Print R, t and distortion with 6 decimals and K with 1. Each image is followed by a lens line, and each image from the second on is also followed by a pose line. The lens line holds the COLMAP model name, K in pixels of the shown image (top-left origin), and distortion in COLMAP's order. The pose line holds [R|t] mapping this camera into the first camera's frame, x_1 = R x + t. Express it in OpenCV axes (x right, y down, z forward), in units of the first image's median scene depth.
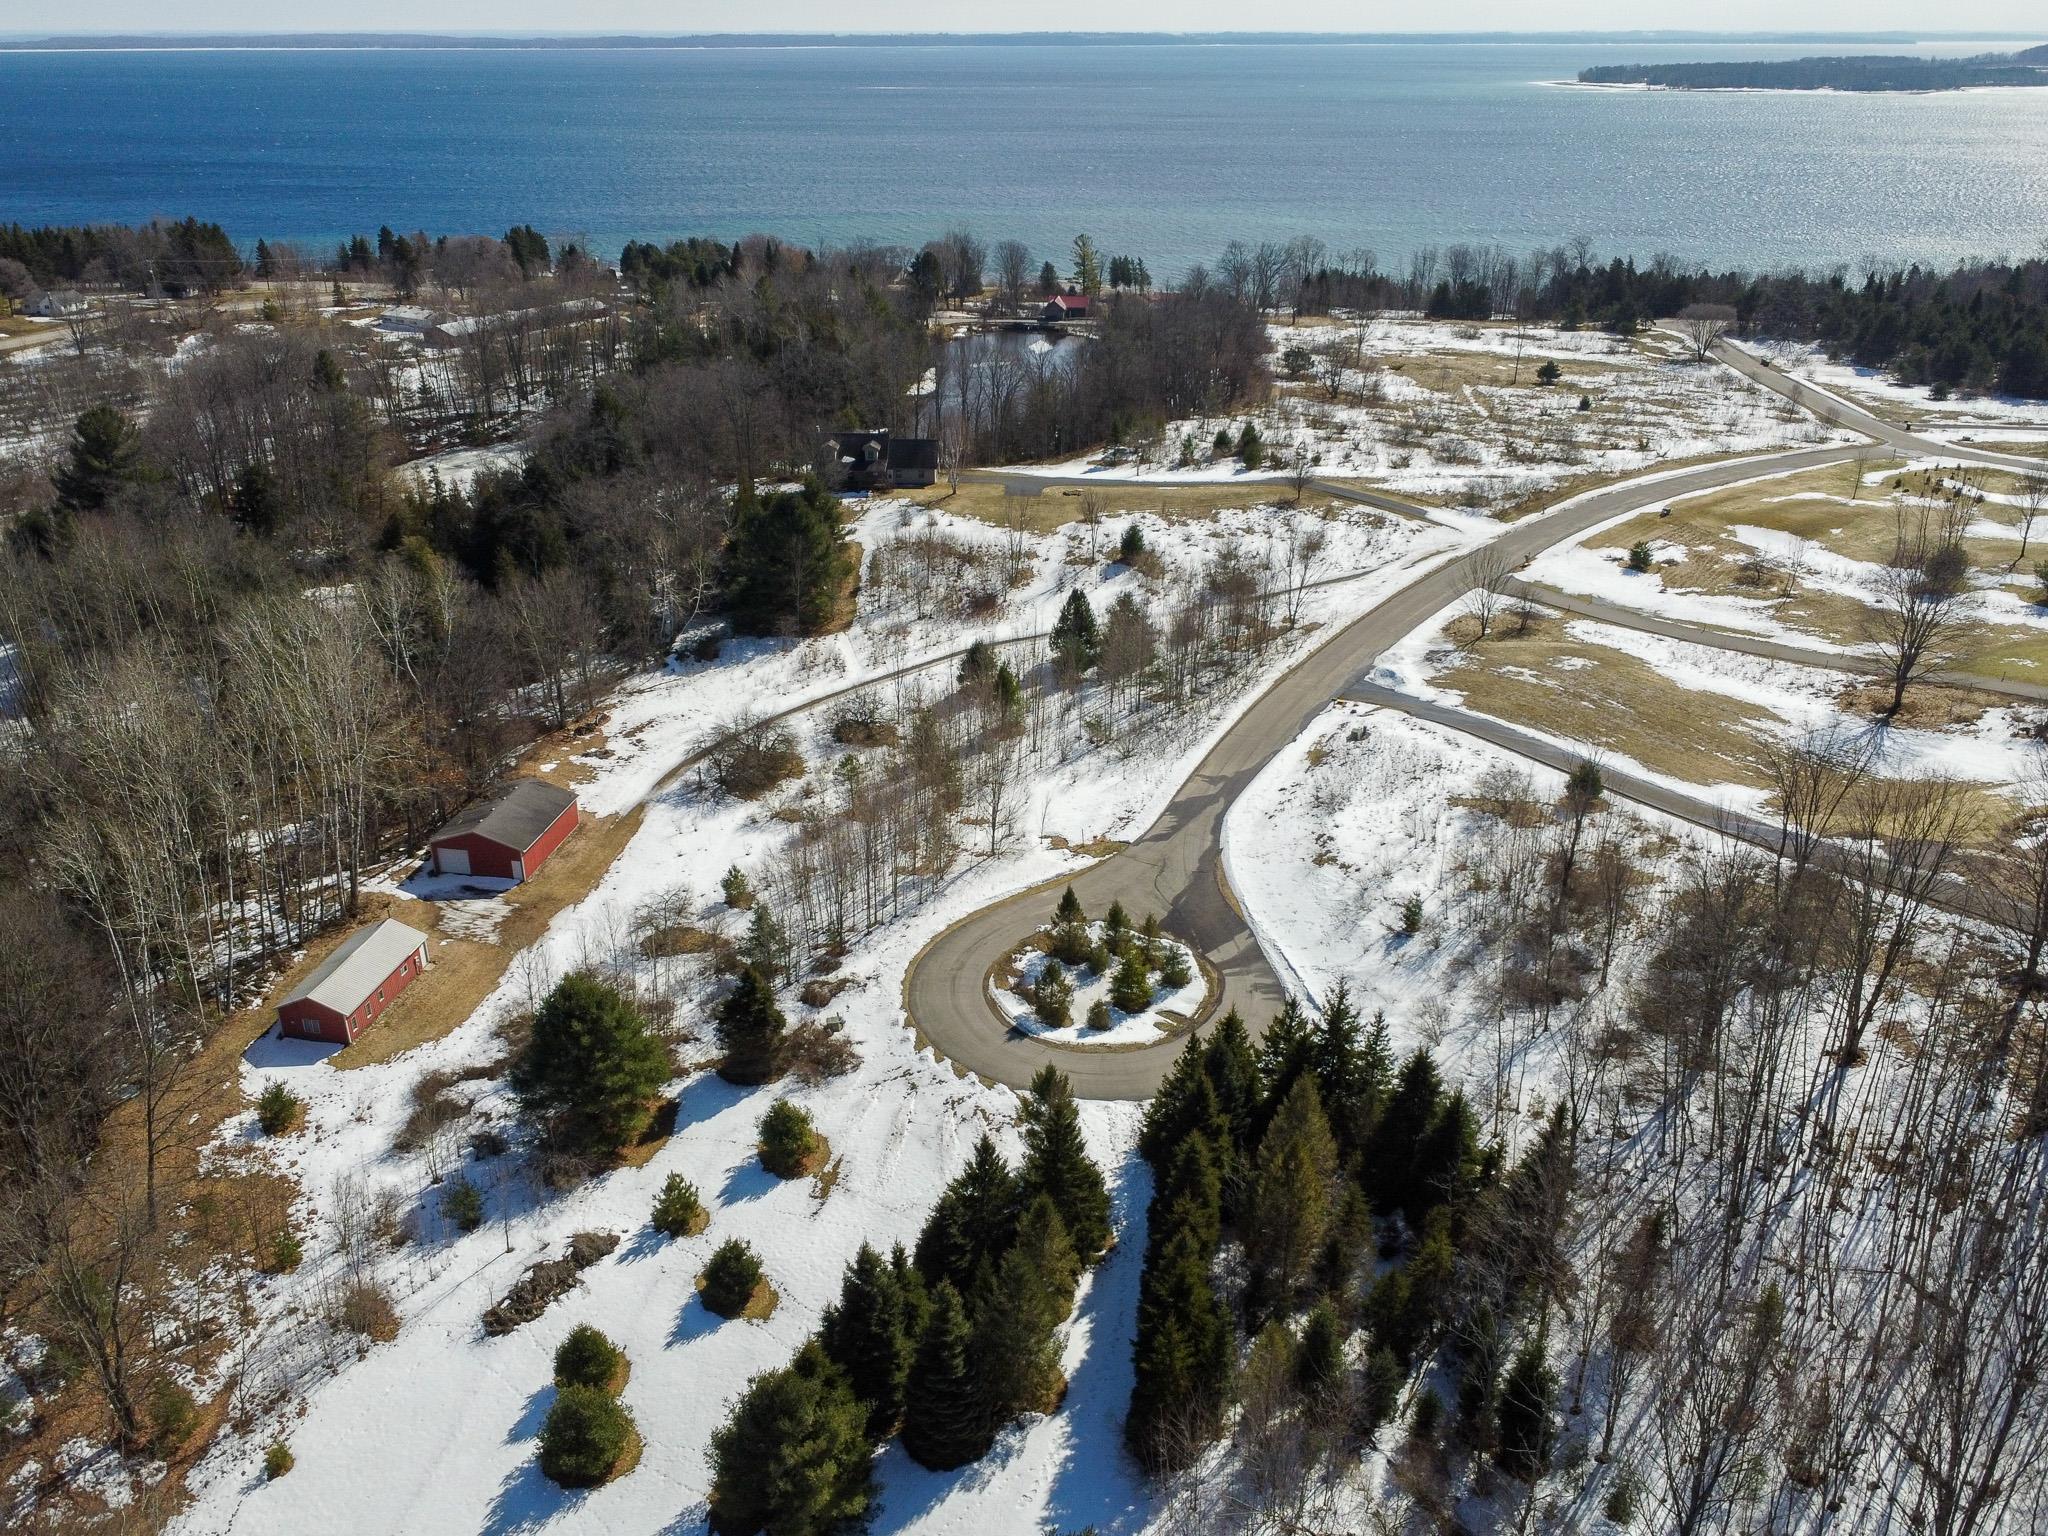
lens RADIAL K [[1590.7, 0, 1017.4], [0, 1590.7, 764.7], [0, 0, 1]] dist [0.003747, -0.002626]
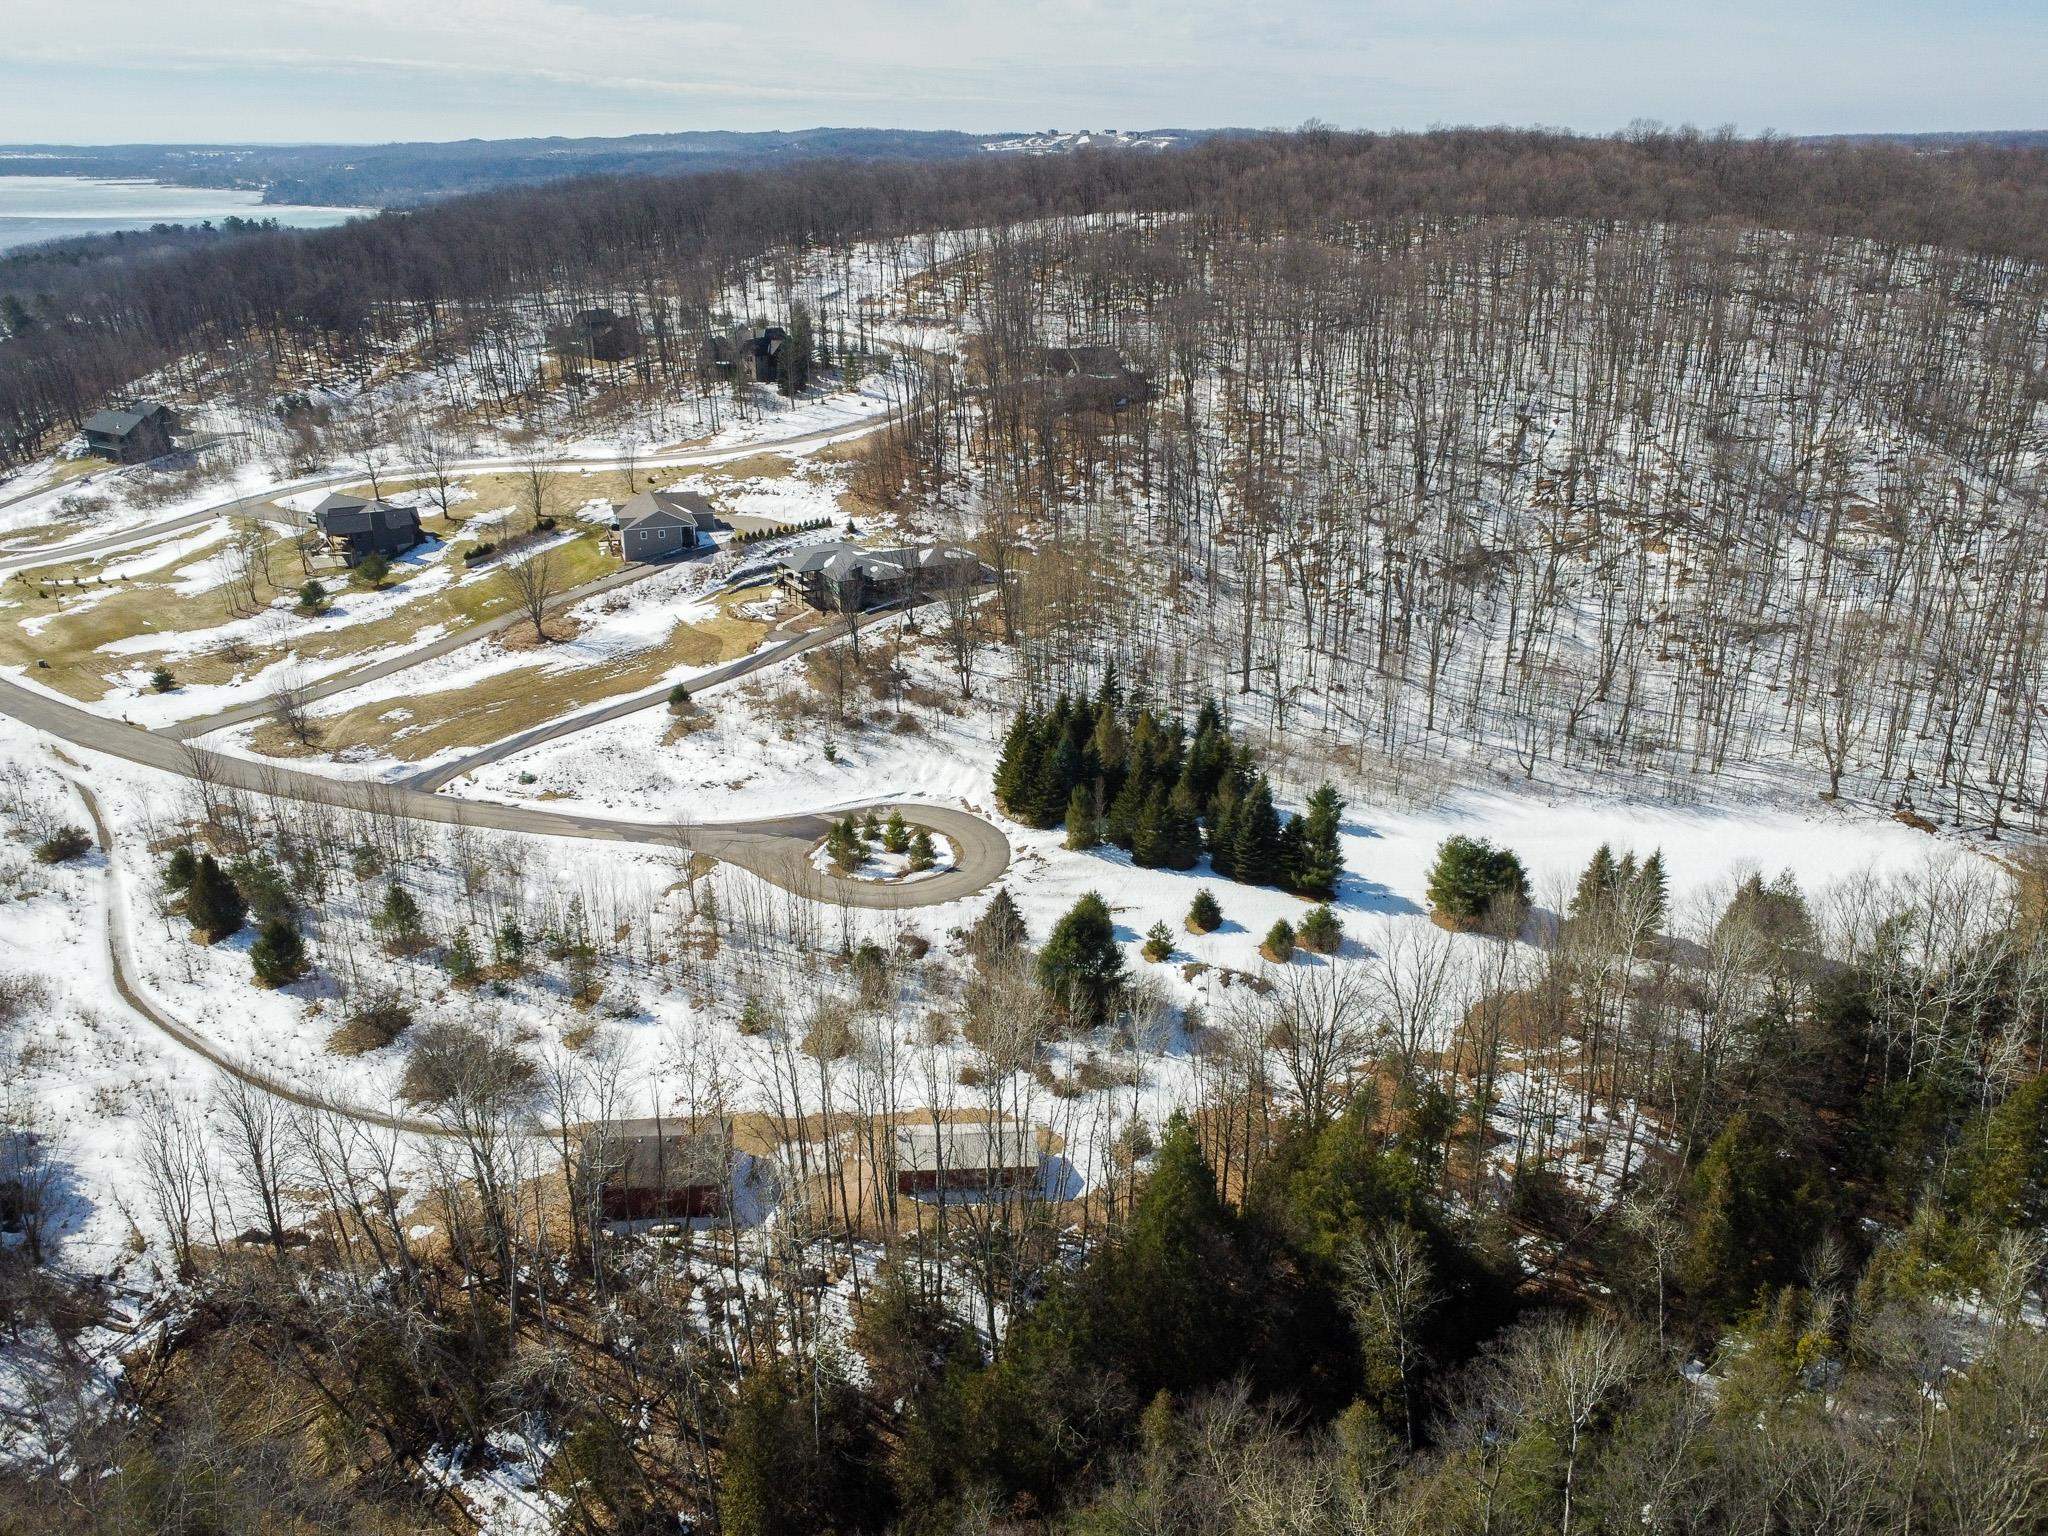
lens RADIAL K [[1565.4, 0, 1010.4], [0, 1565.4, 689.5], [0, 0, 1]] dist [0.003005, -0.003173]
pose [[-0.231157, -0.321108, 0.918399, -0.747790], [0.402026, 0.828079, 0.390717, -0.305733], [-0.885969, 0.459538, -0.062323, 0.514409]]
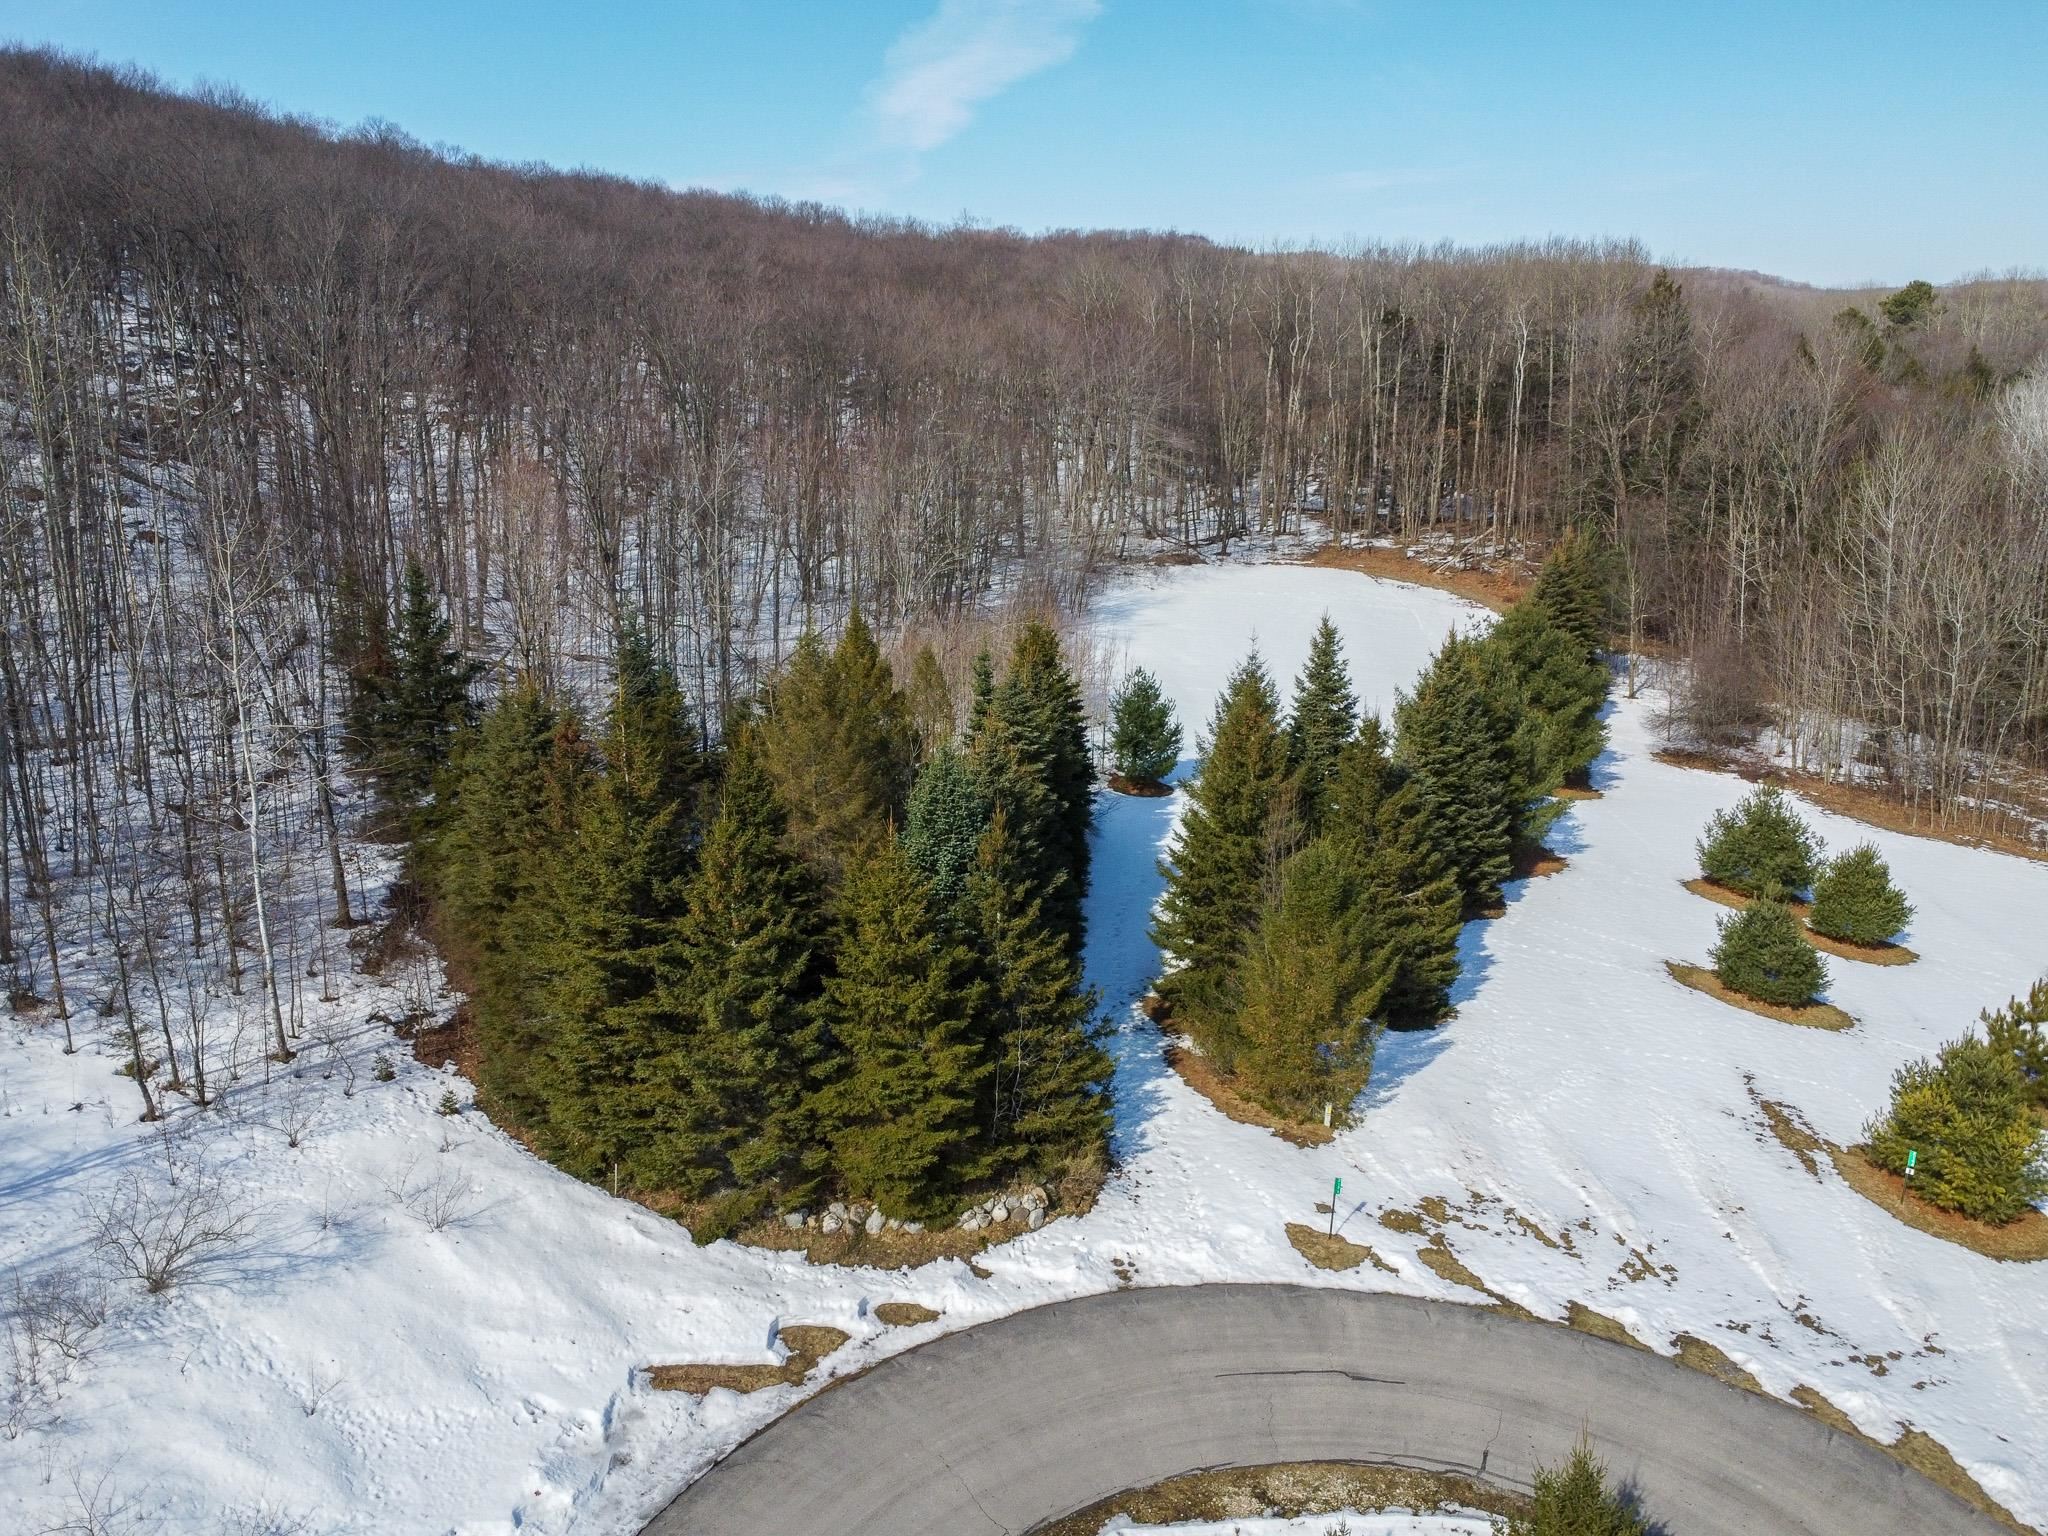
lens RADIAL K [[1540.5, 0, 1017.8], [0, 1540.5, 737.6], [0, 0, 1]] dist [0.003514, -0.007114]
pose [[-0.997402, 0.023115, -0.068227, 0.060453], [-0.026162, 0.766218, 0.642048, -0.047565], [0.067118, 0.642165, -0.763622, 0.588655]]
